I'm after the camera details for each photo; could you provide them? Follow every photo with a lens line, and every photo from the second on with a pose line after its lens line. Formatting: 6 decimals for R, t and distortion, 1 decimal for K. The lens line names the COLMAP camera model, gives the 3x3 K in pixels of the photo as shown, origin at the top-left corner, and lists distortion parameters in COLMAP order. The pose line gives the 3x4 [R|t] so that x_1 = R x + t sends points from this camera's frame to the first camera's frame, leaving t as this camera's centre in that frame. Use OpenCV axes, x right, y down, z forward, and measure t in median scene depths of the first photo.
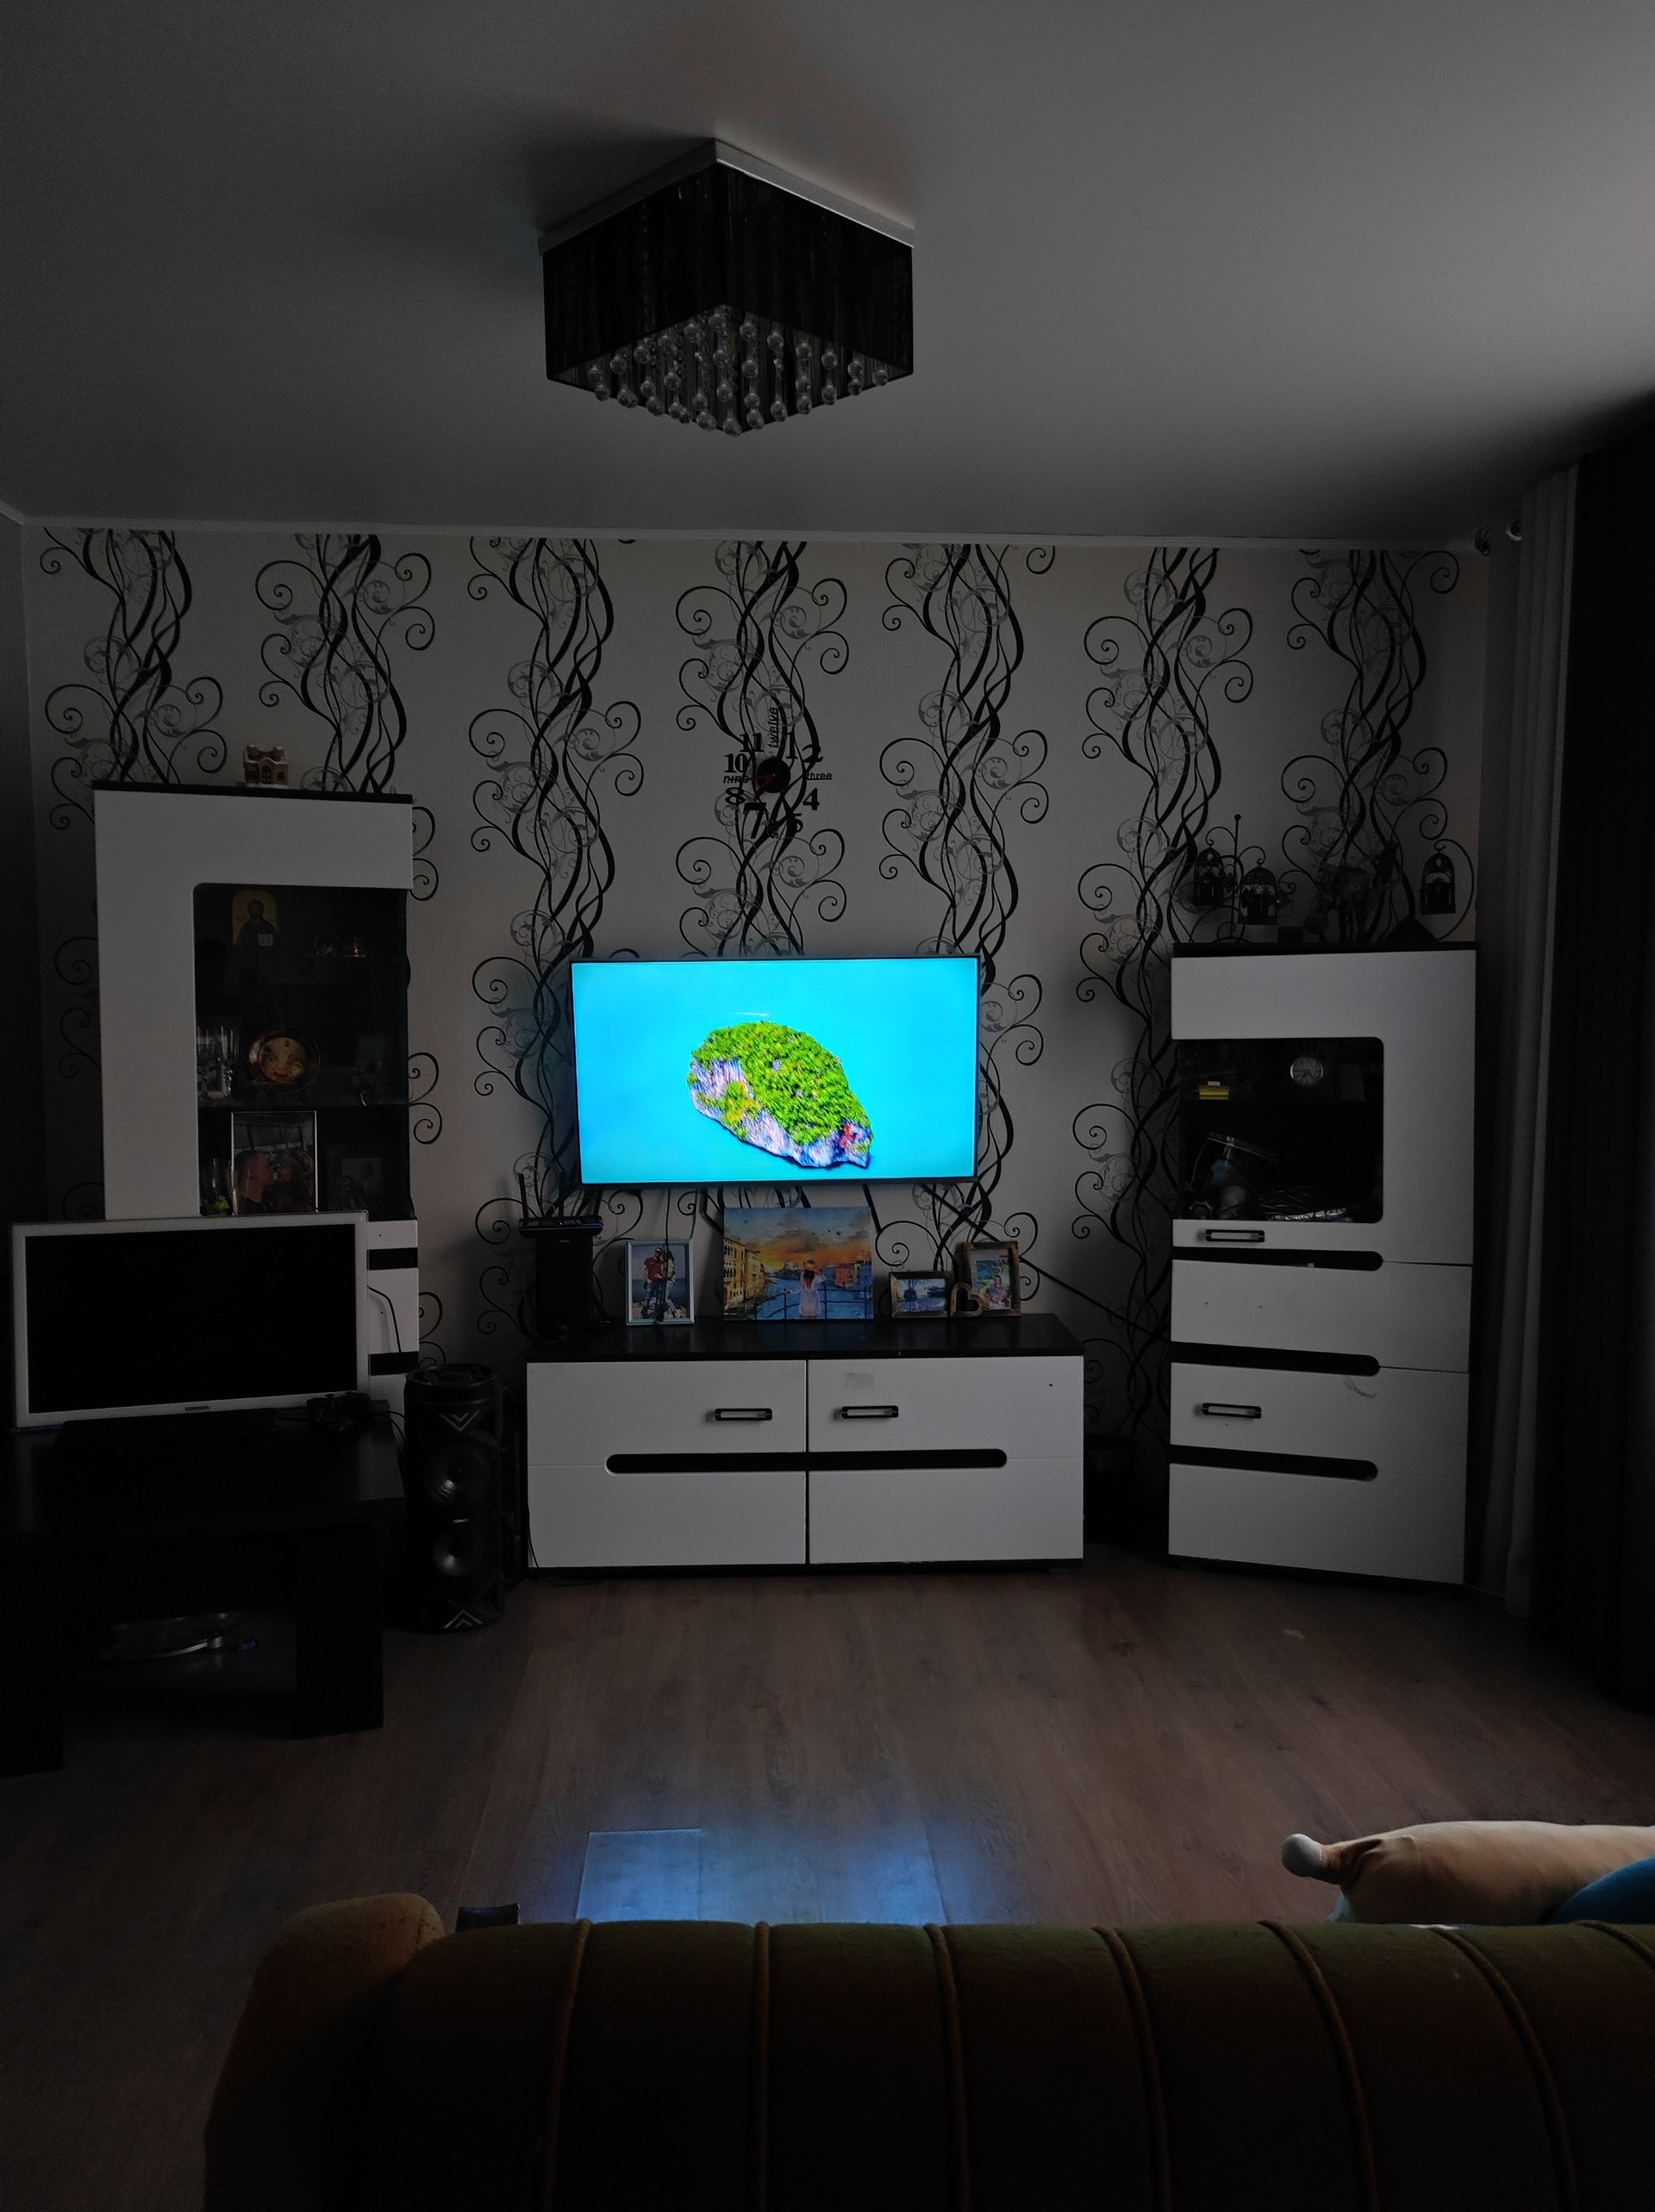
lens RADIAL K [[1627.0, 0, 823.9], [0, 1627.0, 1106.2], [0, 0, 1]] dist [0.030581, -0.022581]
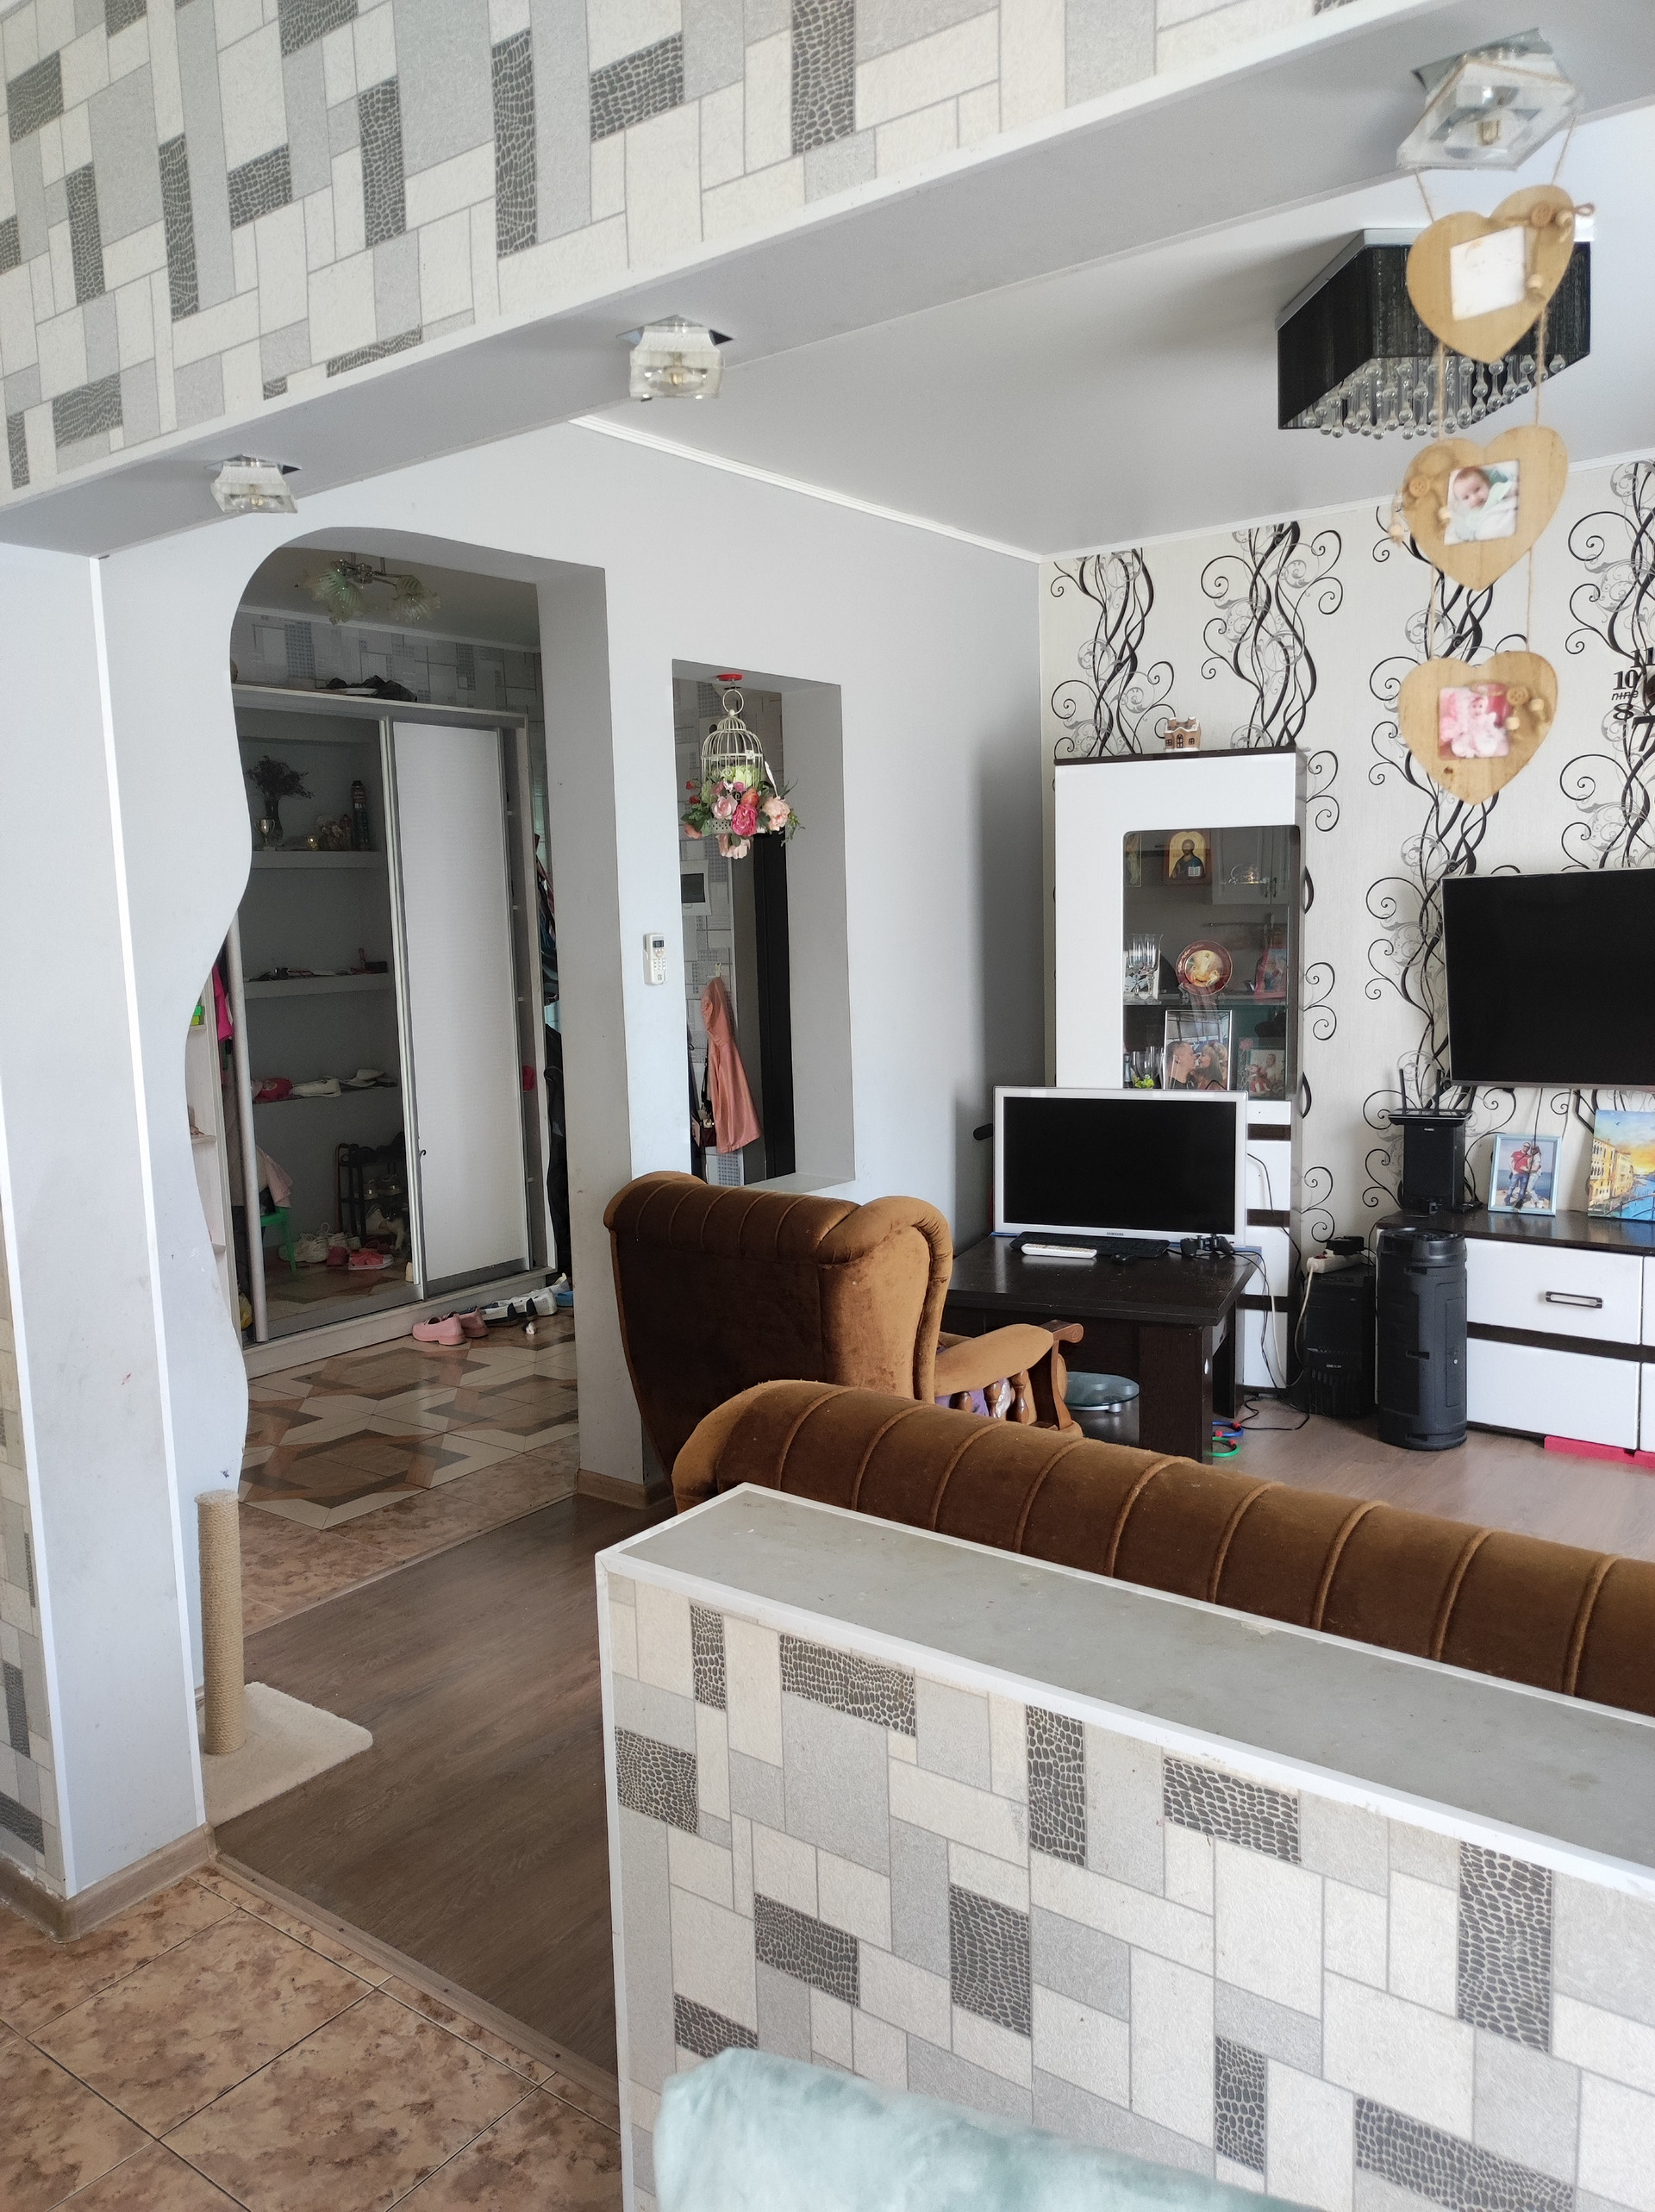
lens RADIAL K [[1619.6, 0, 824.5], [0, 1619.6, 1112.5], [0, 0, 1]] dist [0.030224, -0.024042]
pose [[0.768781, 0.055778, -0.637075, 0.230036], [-0.020230, 0.997812, 0.062948, 0.008570], [0.639192, -0.035505, 0.768227, -0.129226]]
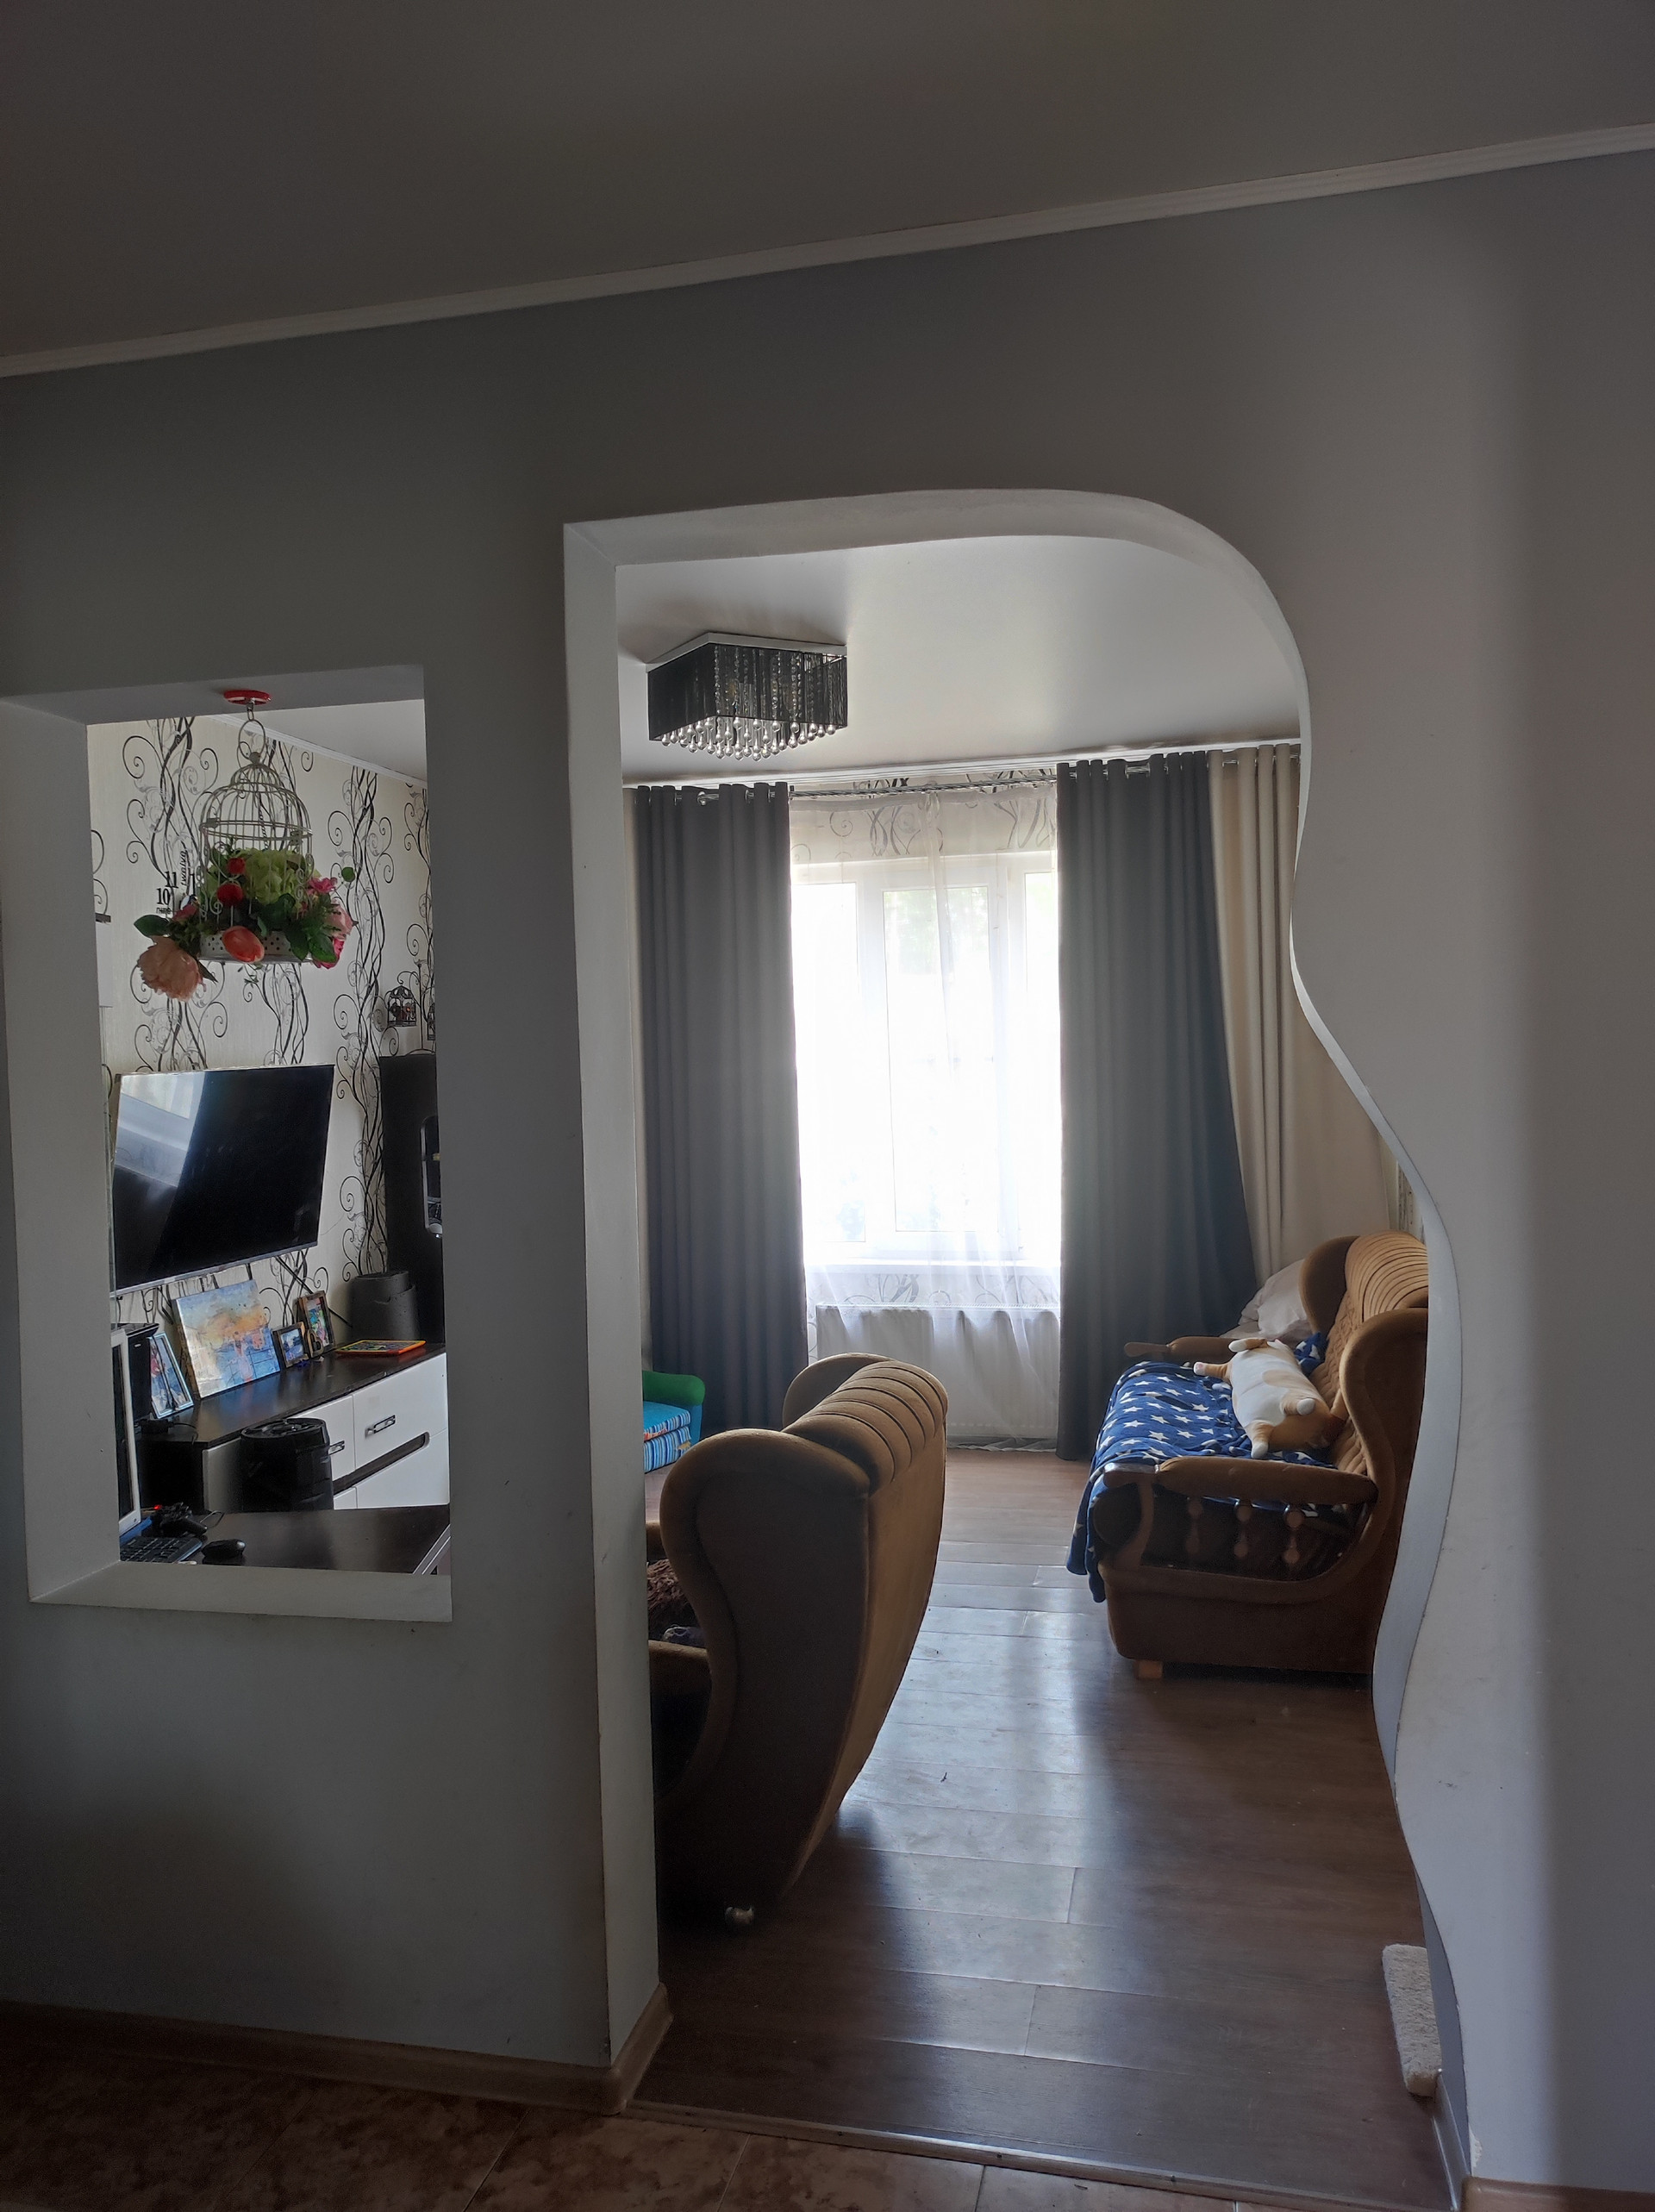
lens RADIAL K [[1627.0, 0, 823.9], [0, 1627.0, 1106.2], [0, 0, 1]] dist [0.030581, -0.022581]
pose [[0.273482, -0.040784, 0.961012, -1.010964], [0.106361, 0.994256, 0.011927, -0.033521], [-0.955979, 0.098952, 0.276249, 0.275081]]
